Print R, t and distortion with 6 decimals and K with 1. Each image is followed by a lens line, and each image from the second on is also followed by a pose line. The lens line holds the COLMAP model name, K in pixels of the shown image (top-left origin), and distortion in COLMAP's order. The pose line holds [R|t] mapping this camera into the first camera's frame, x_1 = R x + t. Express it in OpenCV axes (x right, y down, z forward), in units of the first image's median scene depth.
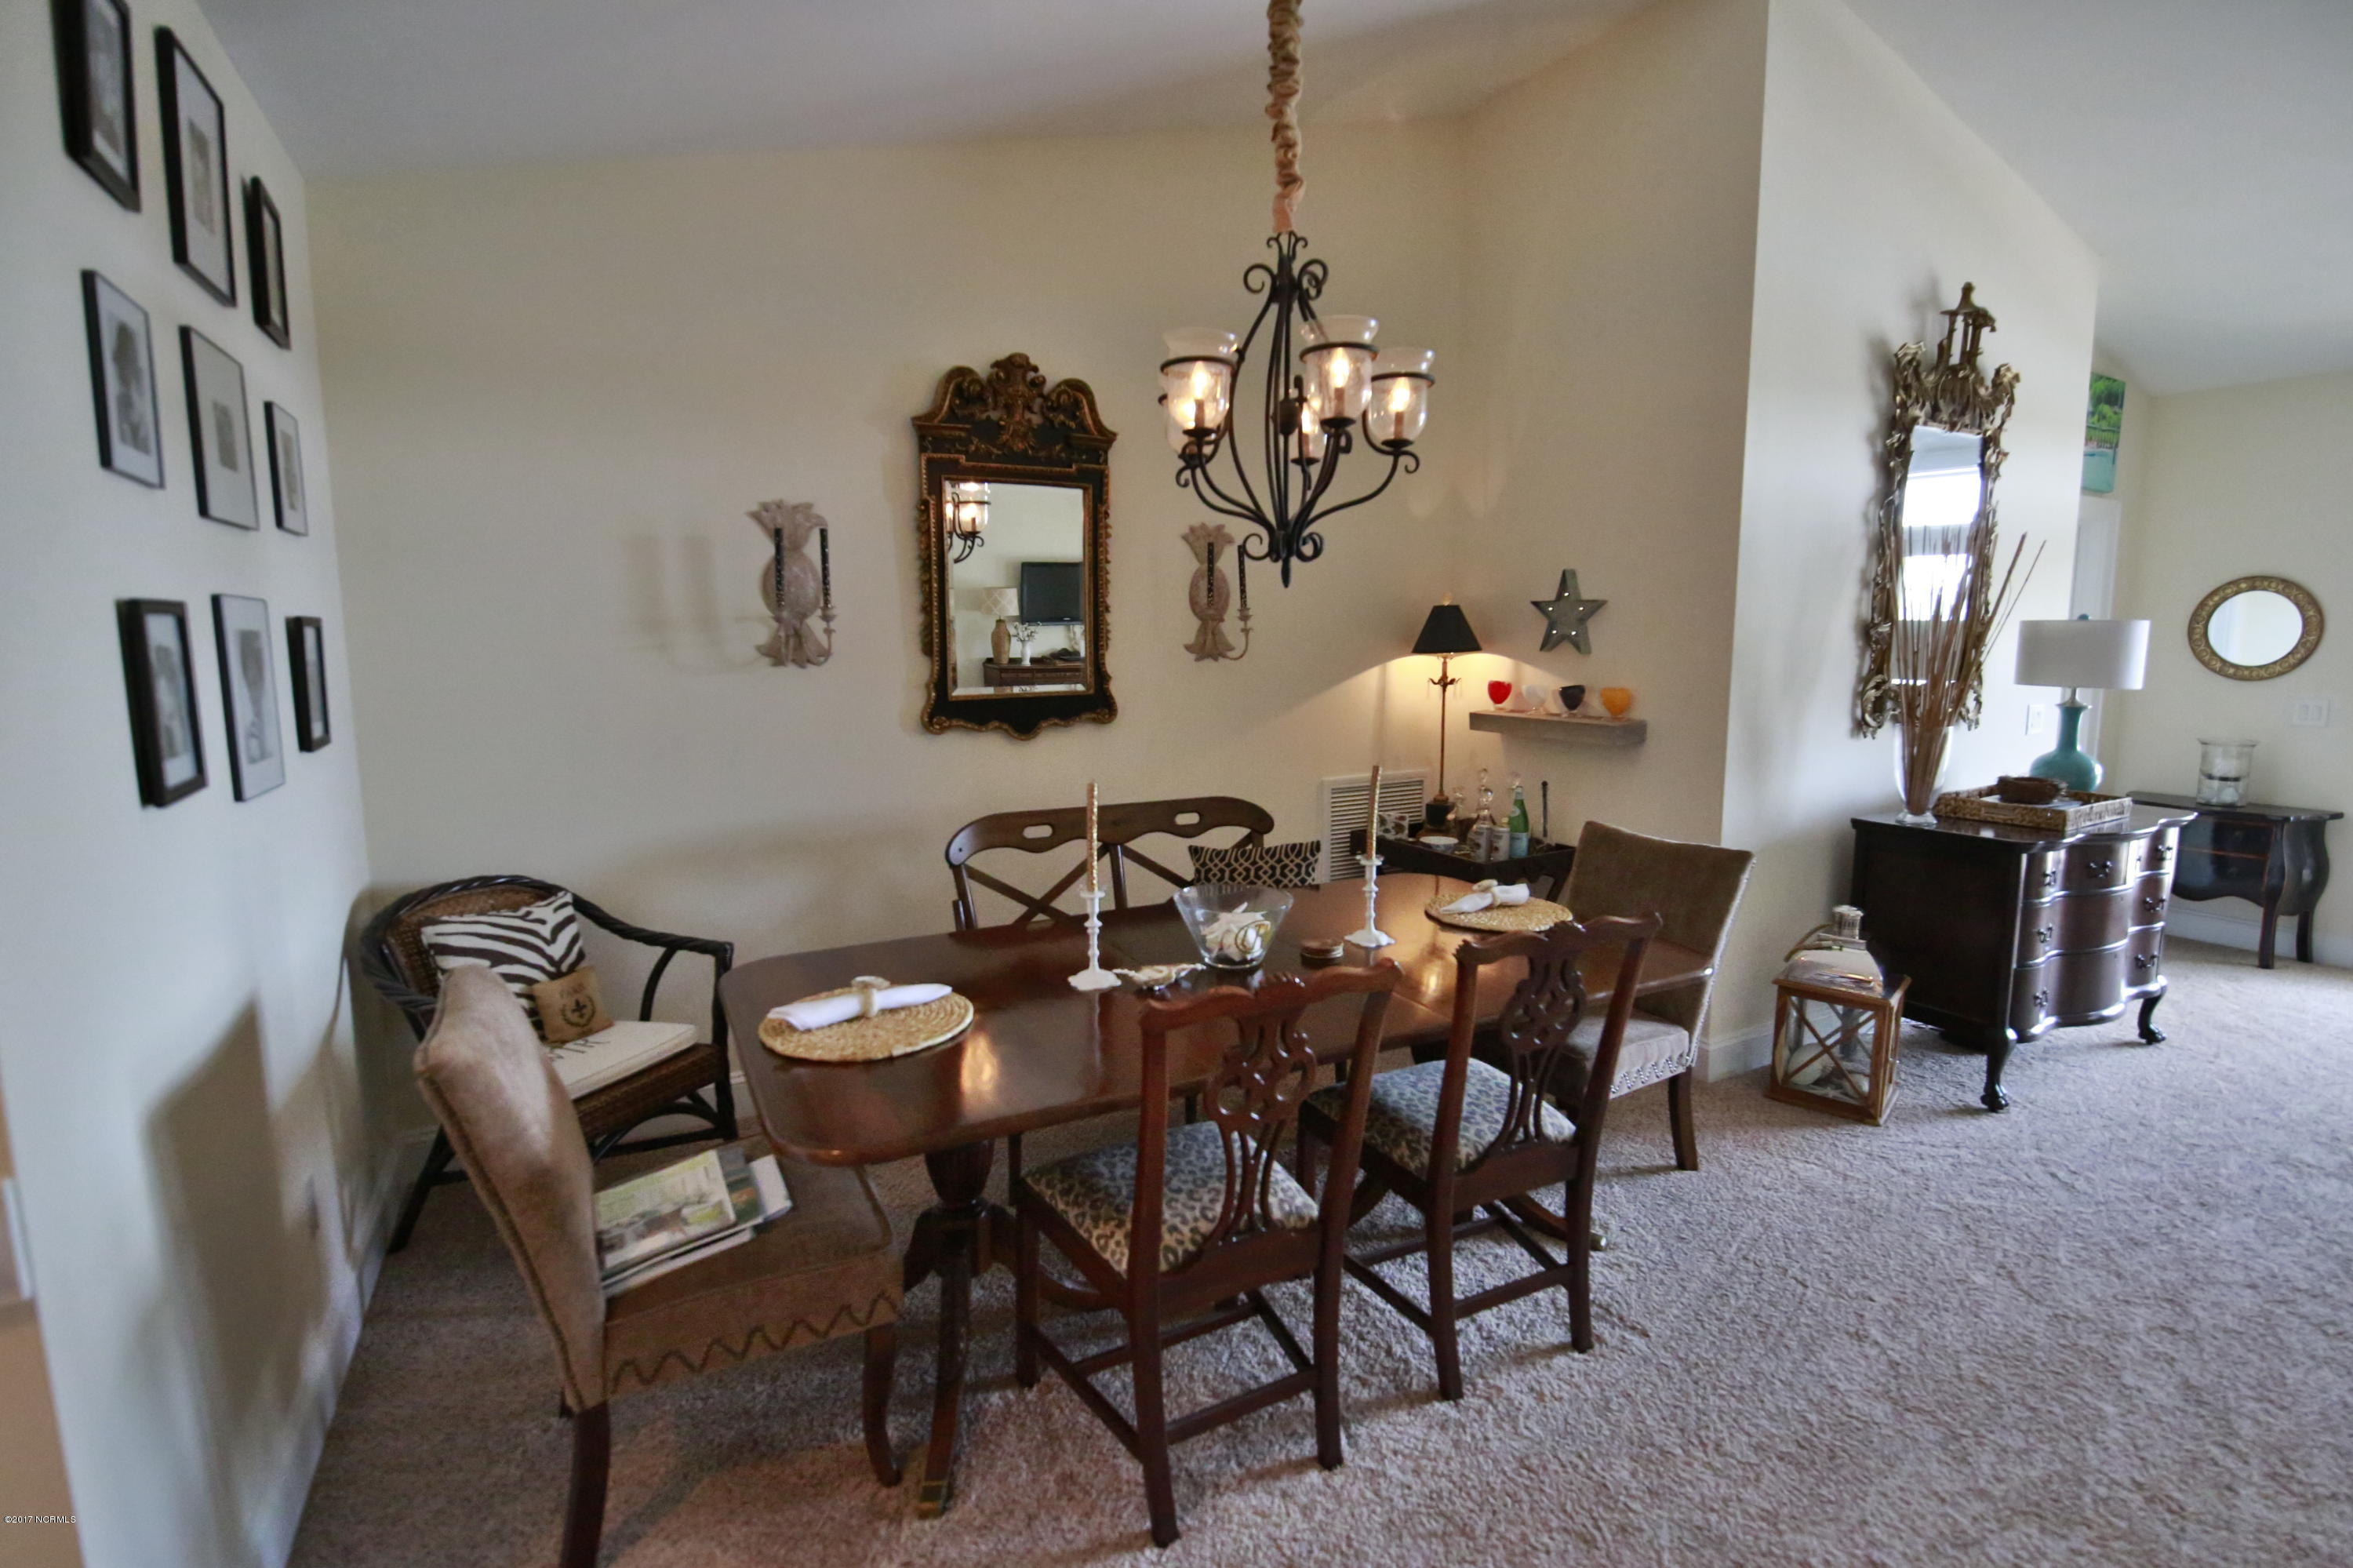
lens RADIAL K [[1077.7, 0, 1167.3], [0, 1077.7, 770.8], [0, 0, 1]] dist [-0.007596, -0.005286]
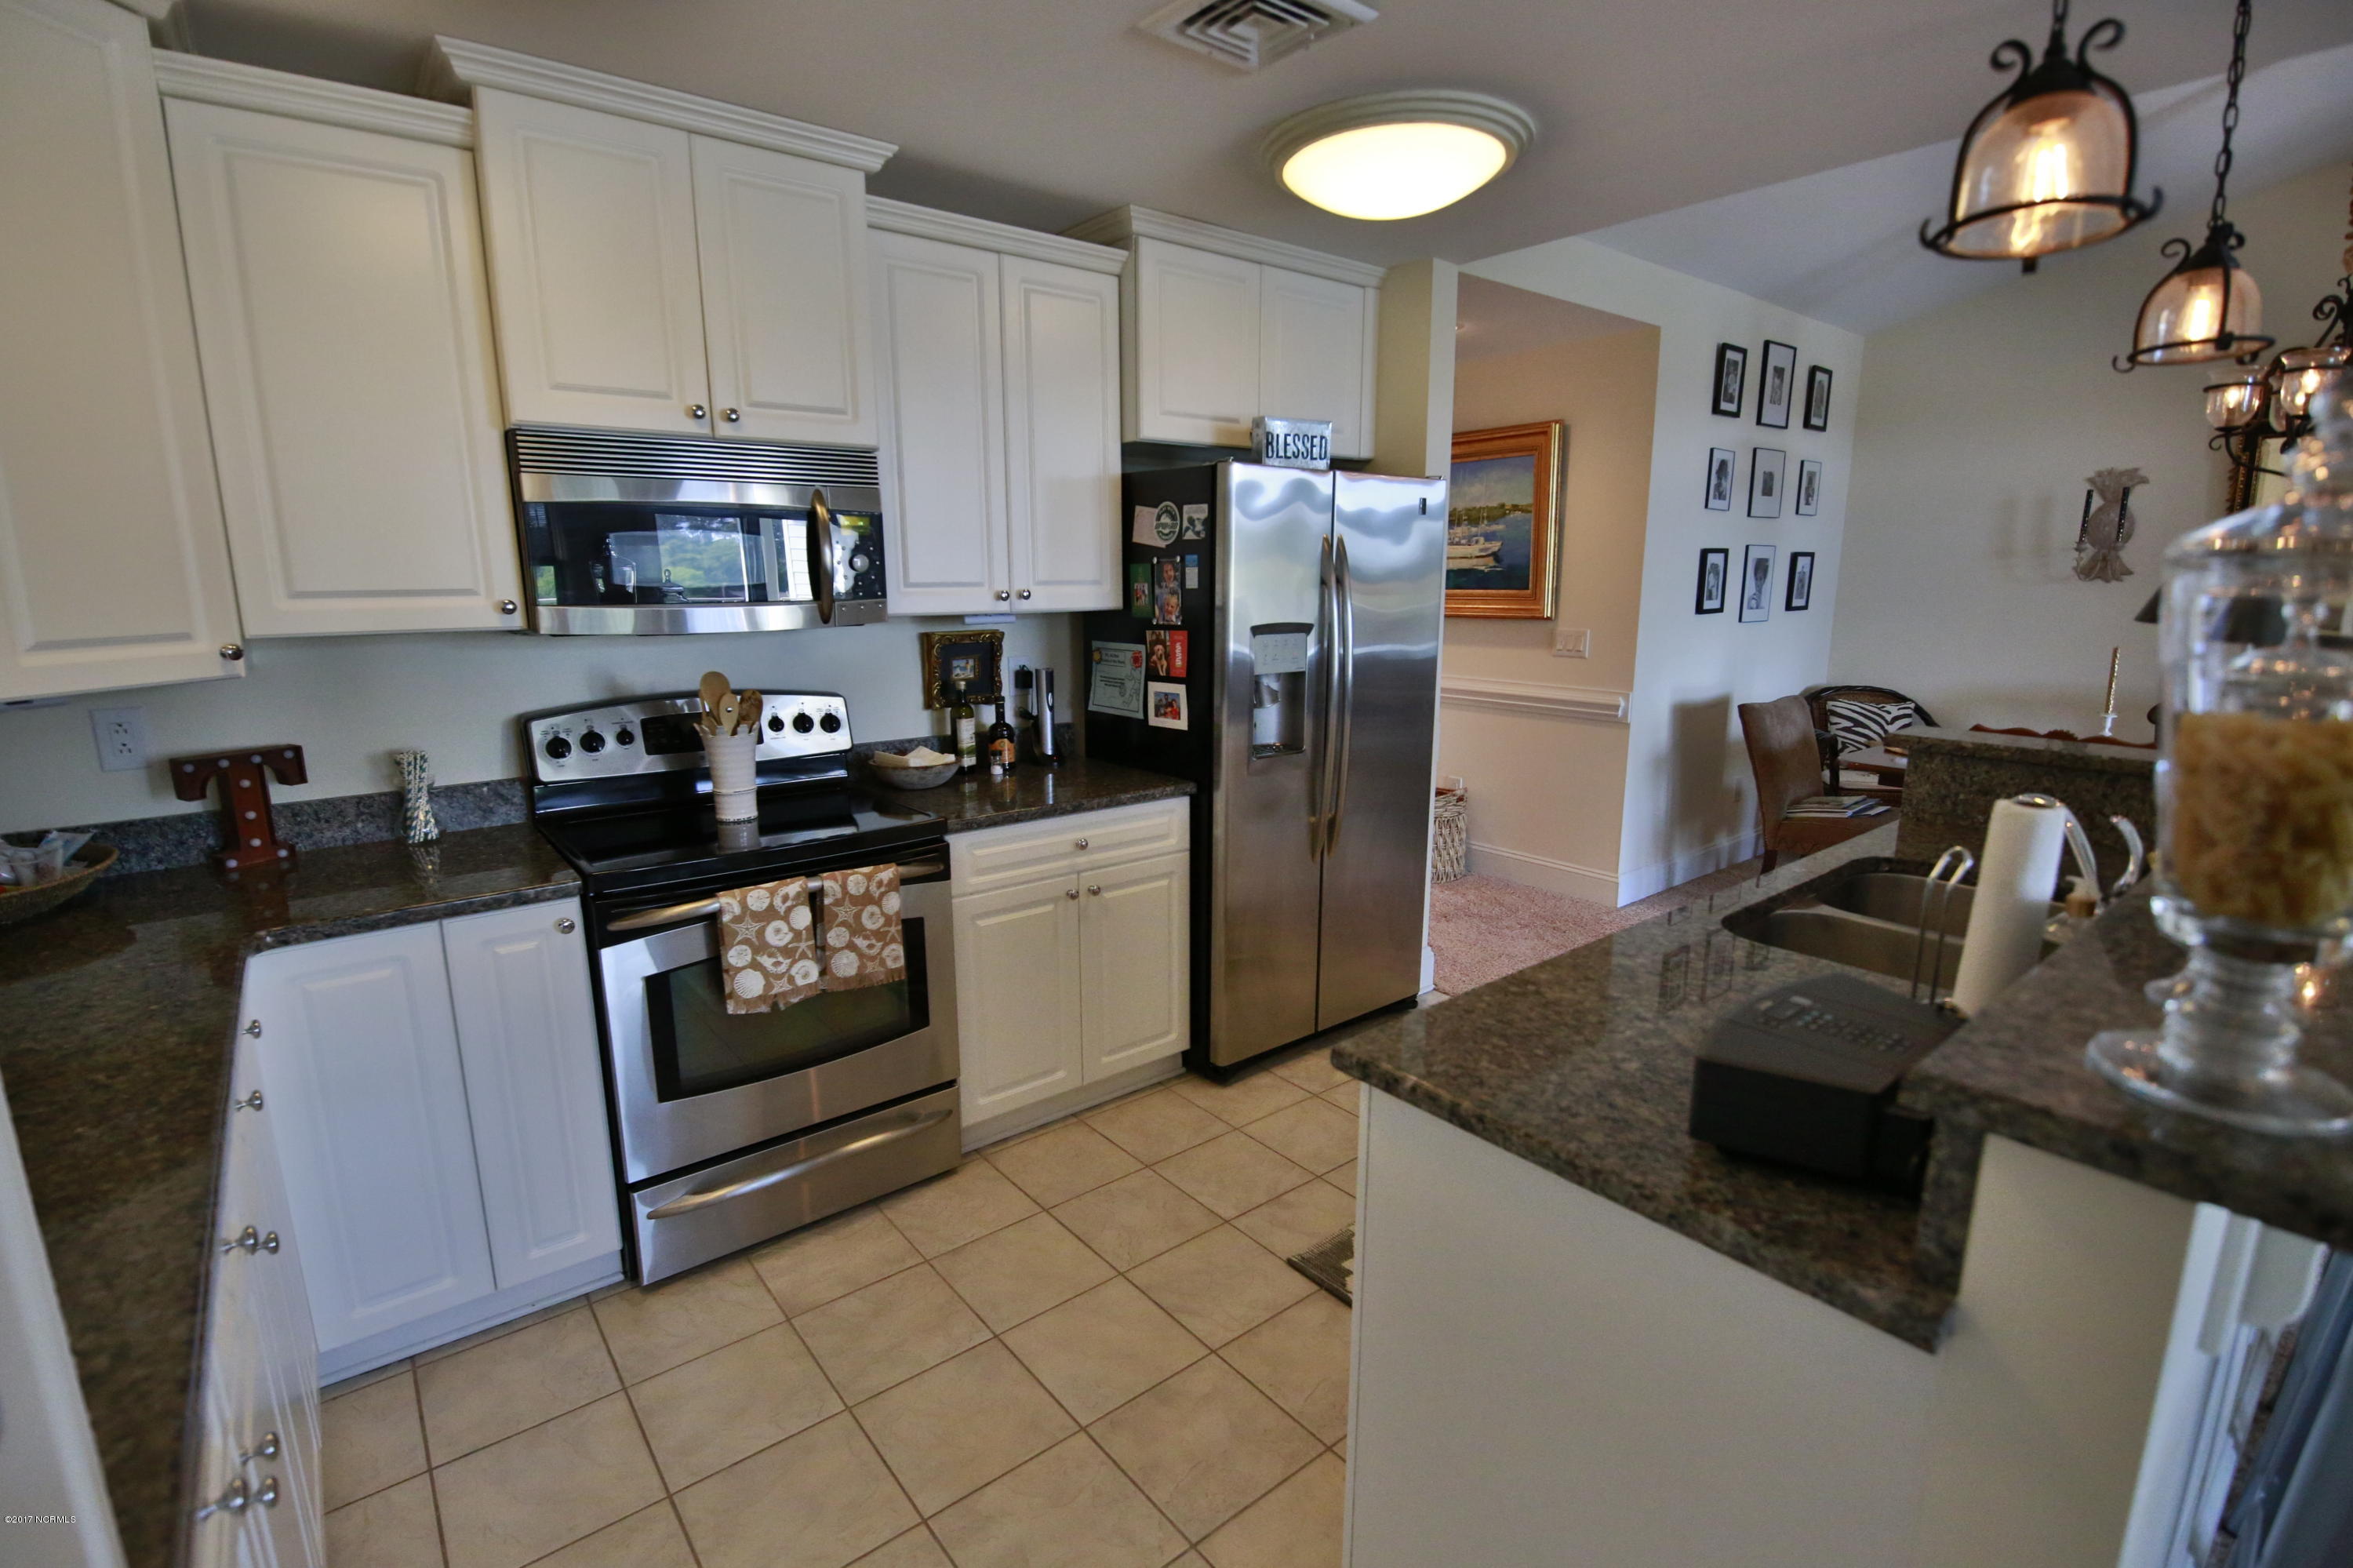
lens RADIAL K [[1077.7, 0, 1179.0], [0, 1077.7, 784.4], [0, 0, 1]] dist [-0.007596, -0.005286]
pose [[0.187619, 0.194222, -0.962848, 0.860081], [-0.118774, 0.977549, 0.174043, 0.069237], [0.975034, 0.081707, 0.206475, -0.505684]]
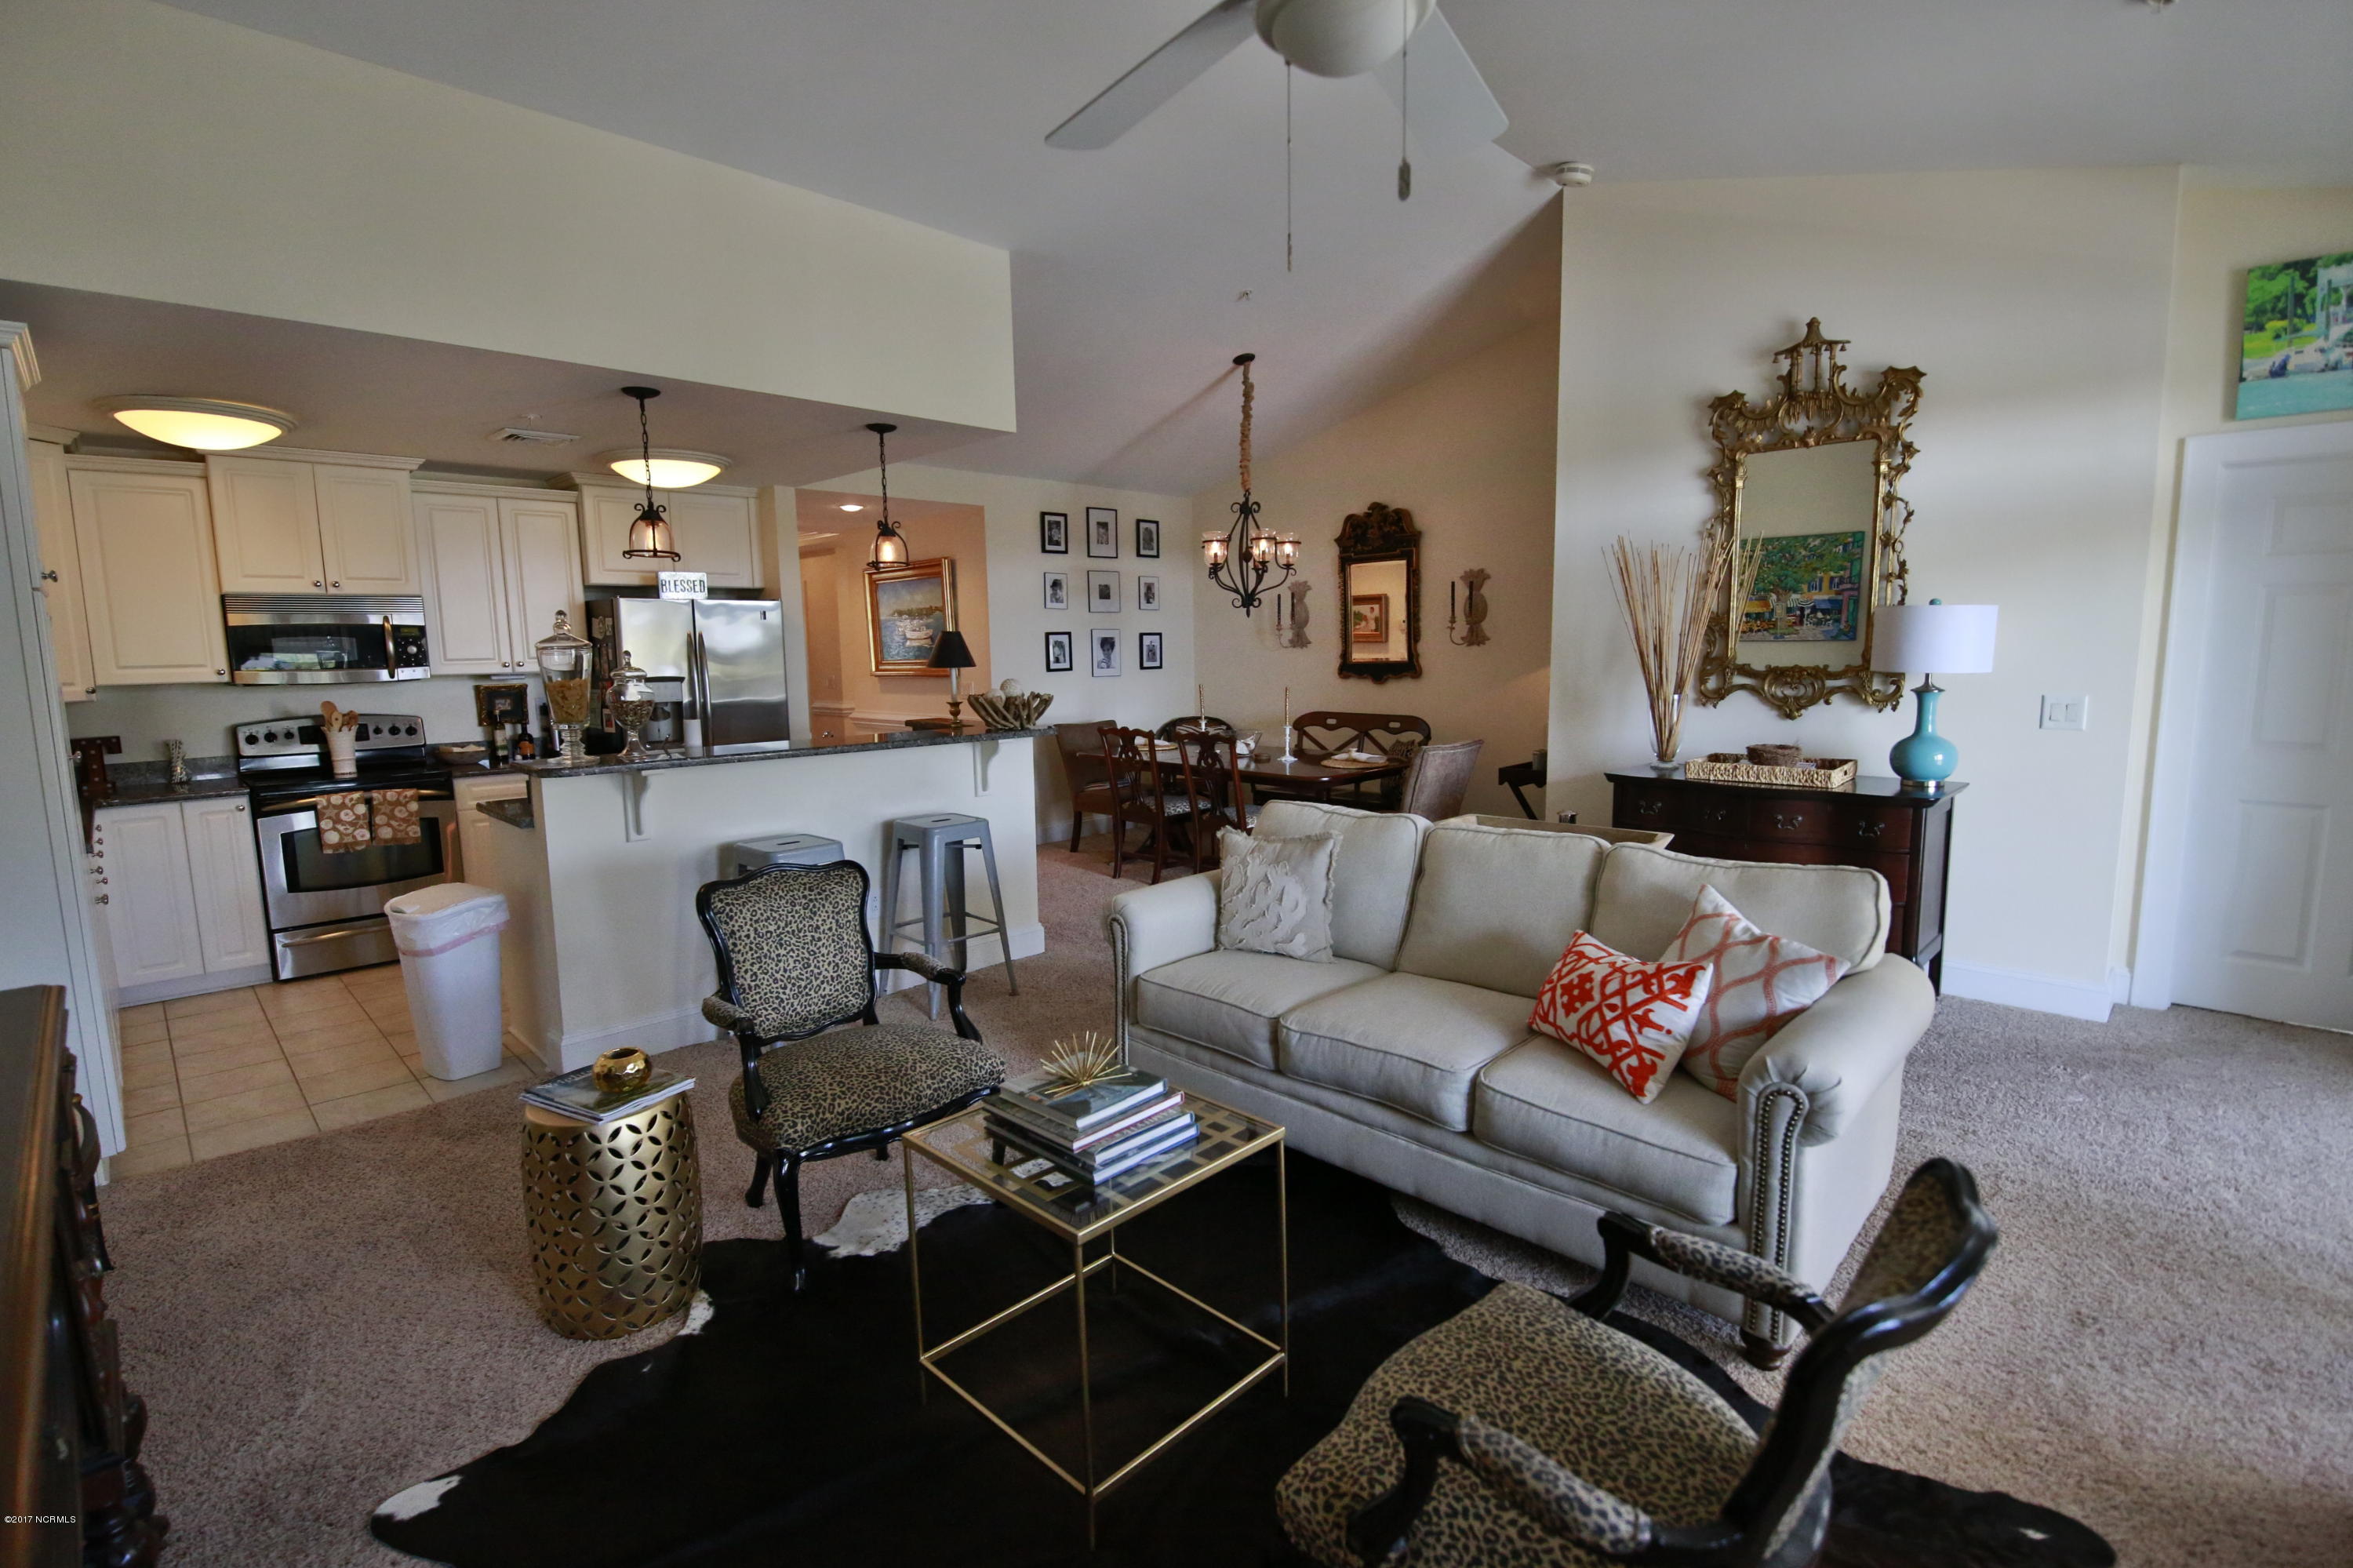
lens RADIAL K [[1077.7, 0, 1184.9], [0, 1077.7, 787.5], [0, 0, 1]] dist [-0.007596, -0.005286]
pose [[0.286801, 0.124869, -0.949817, 1.898544], [-0.103615, 0.989696, 0.098825, 0.002153], [0.952370, 0.070072, 0.296784, 0.045995]]
